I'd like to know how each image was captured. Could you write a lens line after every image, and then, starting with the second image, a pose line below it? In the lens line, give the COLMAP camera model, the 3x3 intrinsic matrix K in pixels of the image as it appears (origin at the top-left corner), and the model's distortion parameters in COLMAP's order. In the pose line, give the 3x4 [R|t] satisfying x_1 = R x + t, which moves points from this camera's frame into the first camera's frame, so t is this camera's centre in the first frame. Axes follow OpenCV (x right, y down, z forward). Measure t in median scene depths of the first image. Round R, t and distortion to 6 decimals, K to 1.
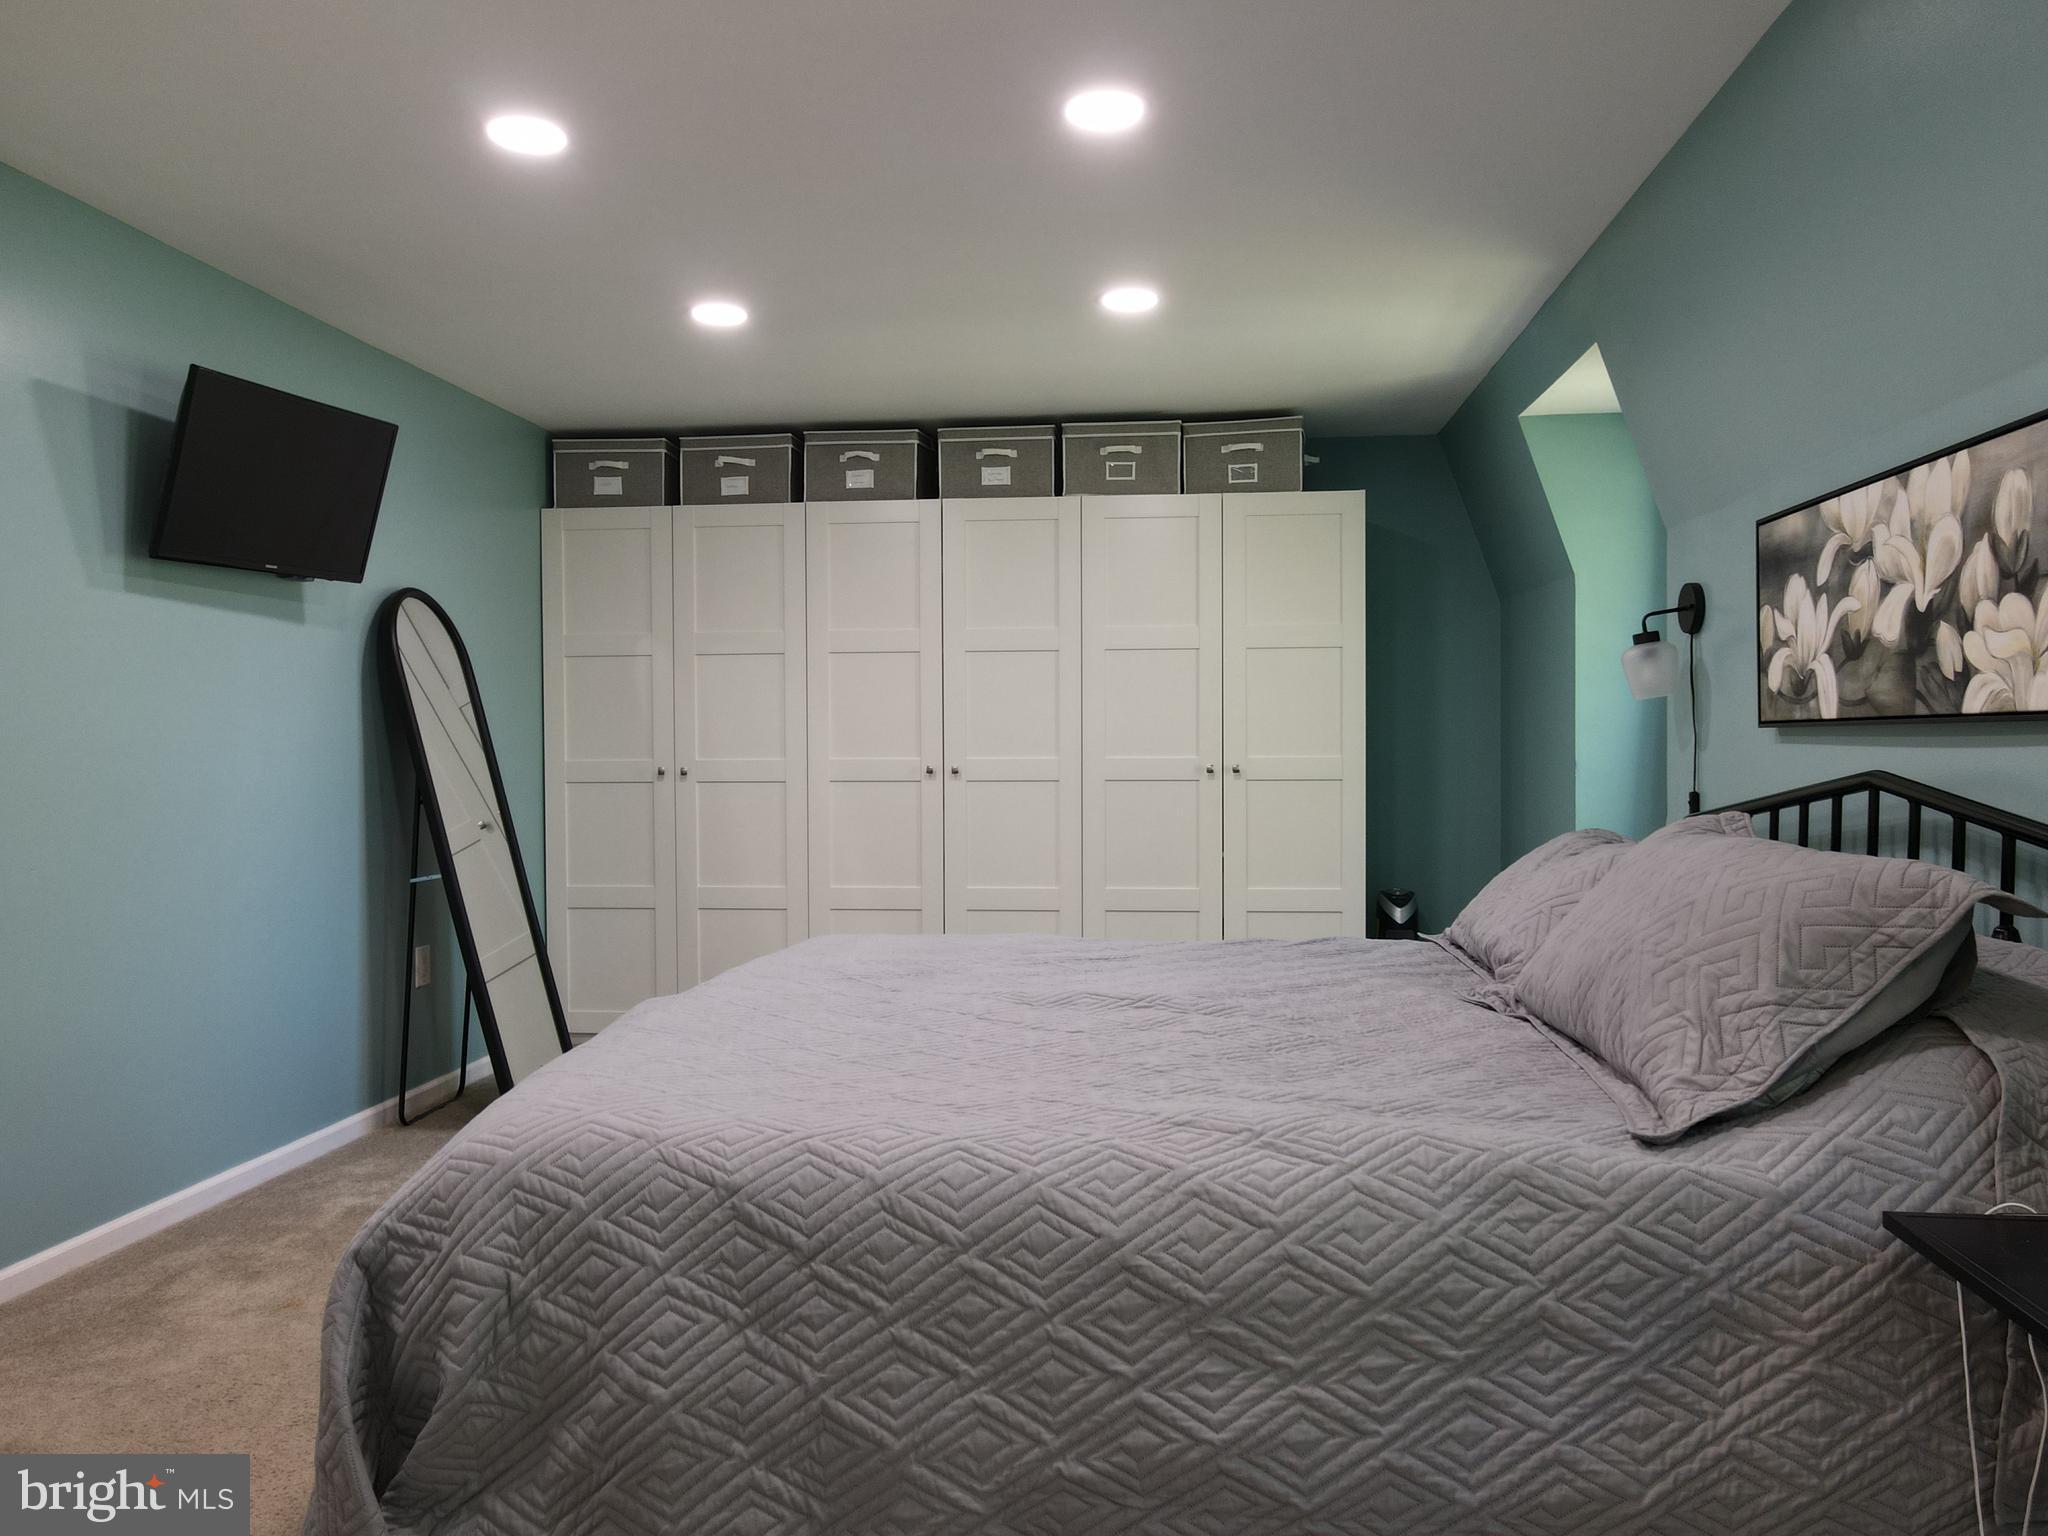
lens RADIAL K [[1459.3, 0, 1024.0], [0, 1459.3, 768.0], [0, 0, 1]] dist [-0.035667, -0.004415]
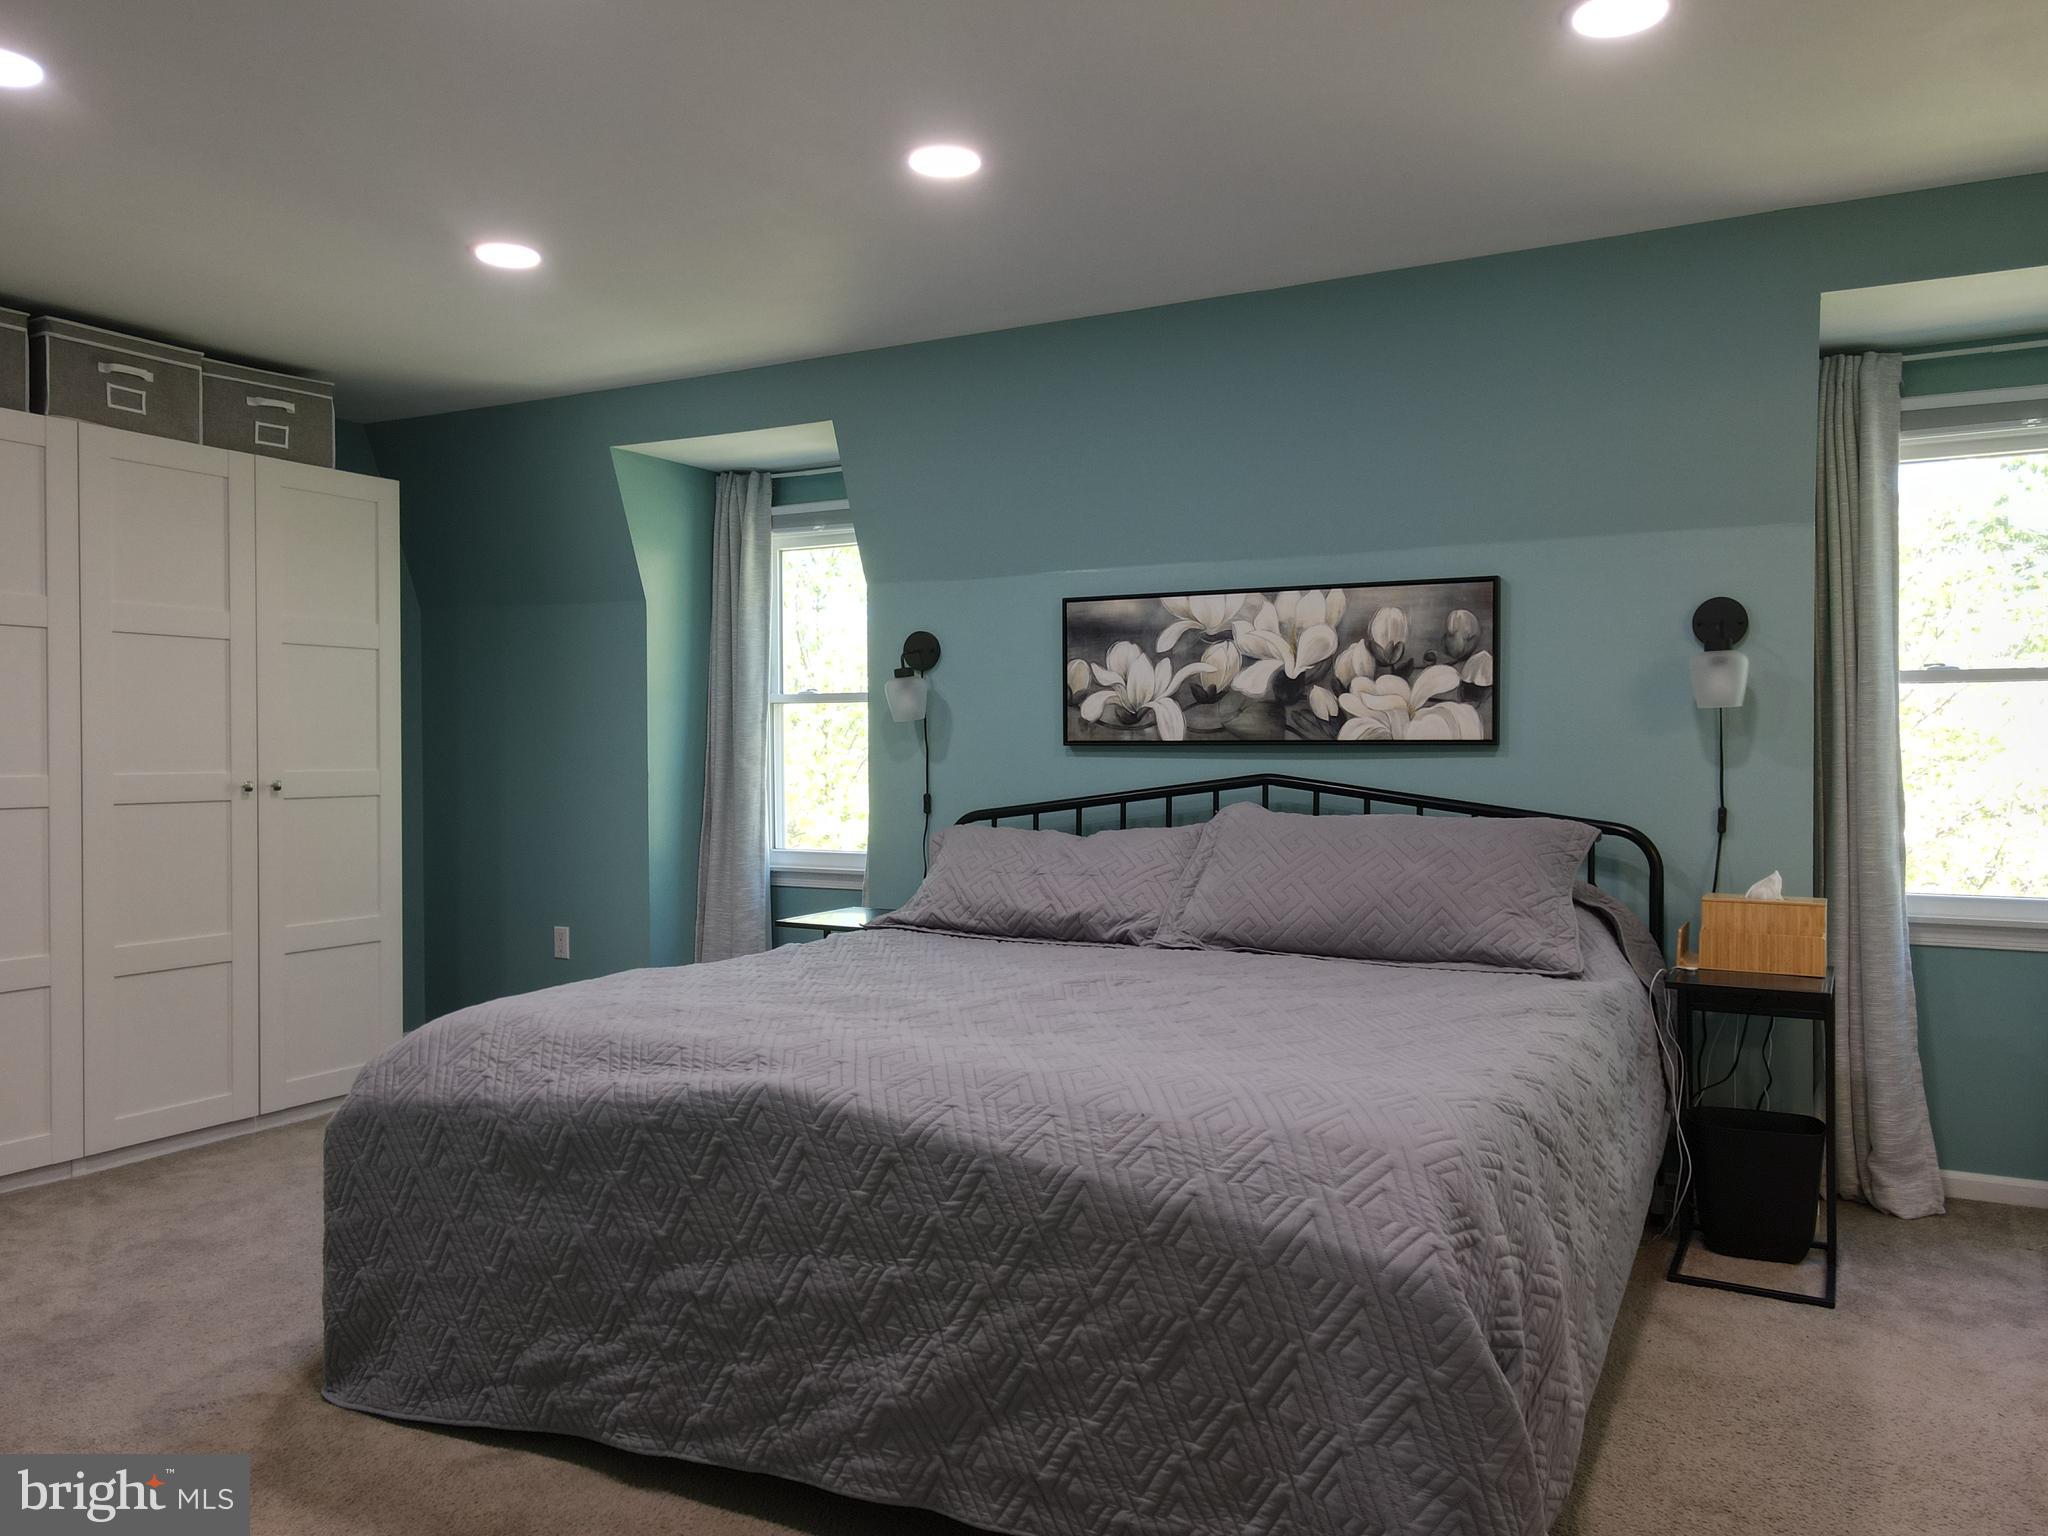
lens RADIAL K [[1459.3, 0, 1024.0], [0, 1459.3, 768.0], [0, 0, 1]] dist [-0.035667, -0.004415]
pose [[0.365914, -0.007896, 0.930615, -0.943032], [0.014148, 0.999896, 0.002921, -0.012119], [-0.930541, 0.012097, 0.365987, 0.589482]]
